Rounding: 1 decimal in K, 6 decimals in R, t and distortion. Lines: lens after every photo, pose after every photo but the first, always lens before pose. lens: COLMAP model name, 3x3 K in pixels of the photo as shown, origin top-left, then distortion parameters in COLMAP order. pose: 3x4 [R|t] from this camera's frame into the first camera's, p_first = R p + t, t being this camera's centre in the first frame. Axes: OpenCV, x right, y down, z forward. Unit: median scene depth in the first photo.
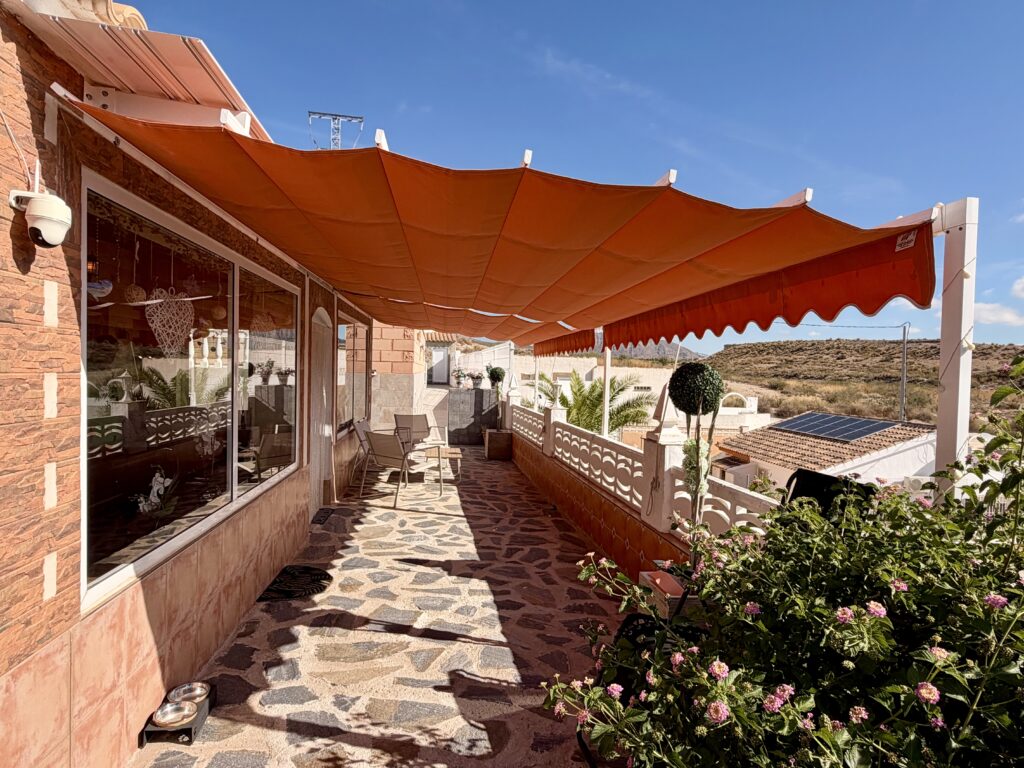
lens RADIAL K [[633.4, 0, 505.8], [0, 633.4, 389.1], [0, 0, 1]] dist [-0.004736, 0.007571]
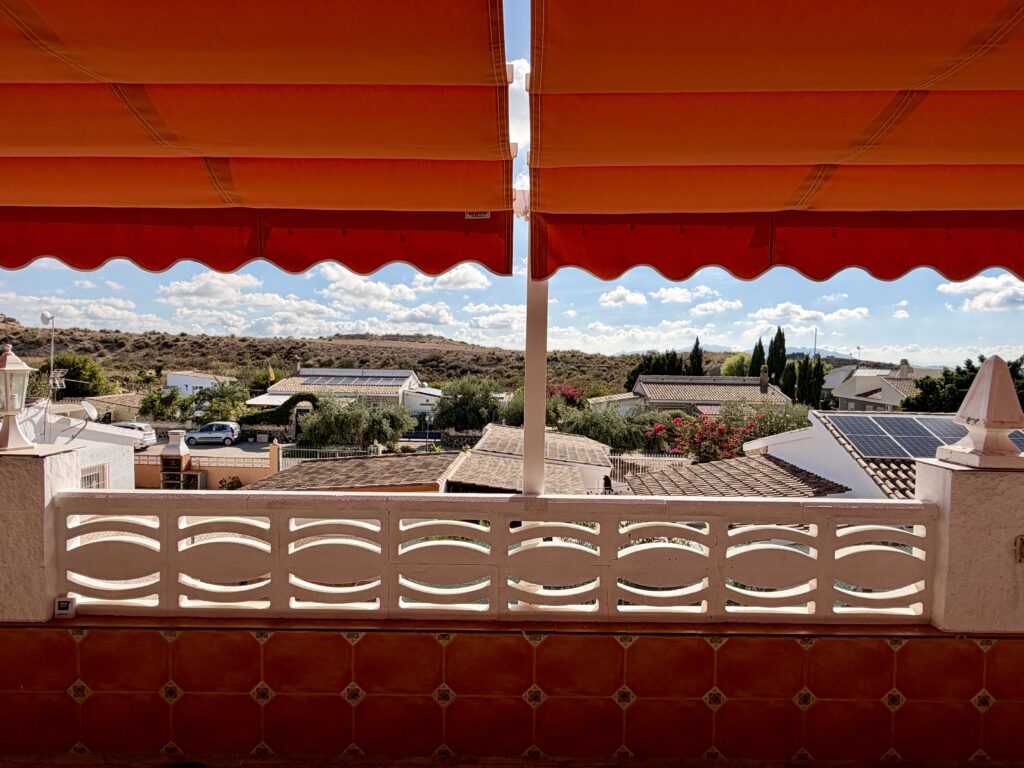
lens RADIAL K [[633.4, 0, 507.8], [0, 633.4, 385.1], [0, 0, 1]] dist [-0.004736, 0.007571]
pose [[0.133285, -0.069302, 0.988652, -0.213341], [0.016280, 0.997571, 0.067732, -0.008717], [-0.990944, 0.007068, 0.134089, 0.472548]]
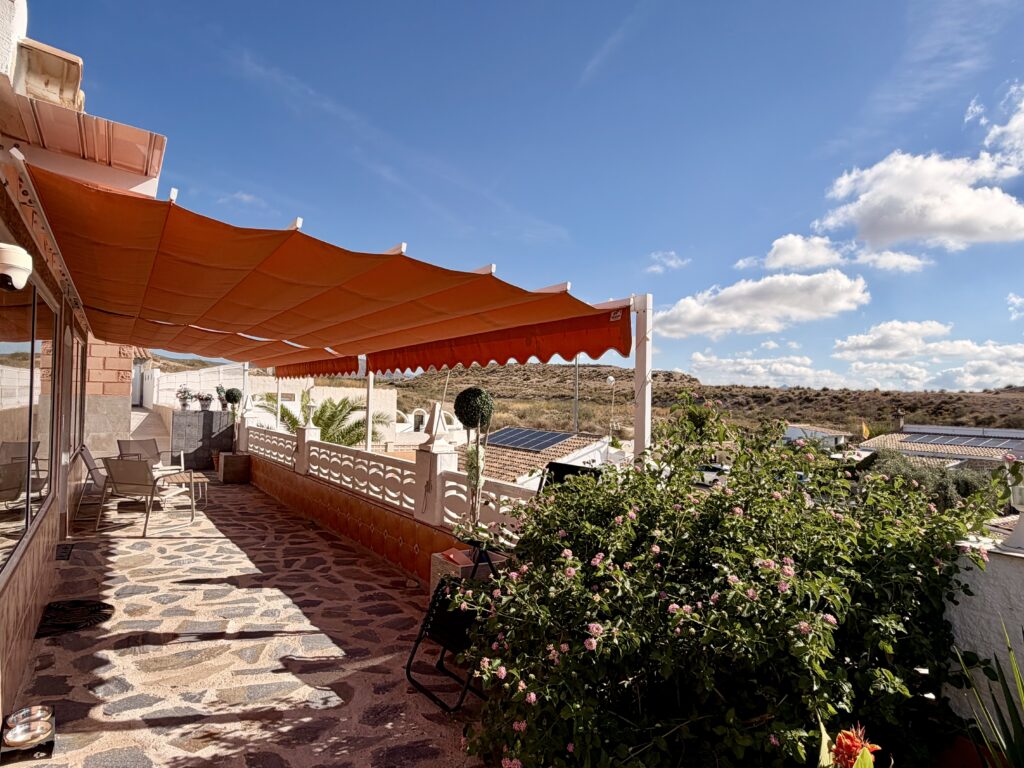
lens RADIAL K [[633.4, 0, 506.4], [0, 633.4, 381.2], [0, 0, 1]] dist [-0.004736, 0.007571]
pose [[0.897540, 0.005307, 0.440900, -0.154991], [0.013961, 0.999084, -0.040445, -0.000714], [-0.440711, 0.042456, 0.896644, -0.151864]]
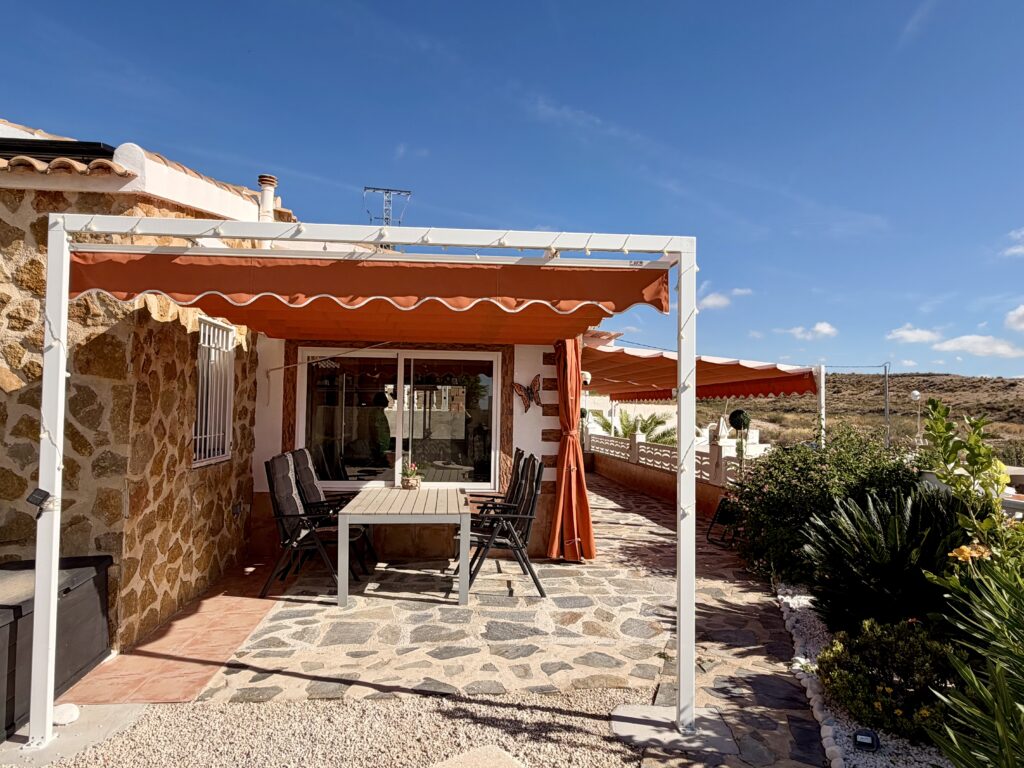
lens RADIAL K [[633.4, 0, 499.6], [0, 633.4, 369.7], [0, 0, 1]] dist [-0.004736, 0.007571]
pose [[0.999932, -0.010211, -0.005598, -0.453899], [0.009679, 0.996075, -0.087978, 0.009386], [0.006474, 0.087918, 0.996107, -1.091661]]
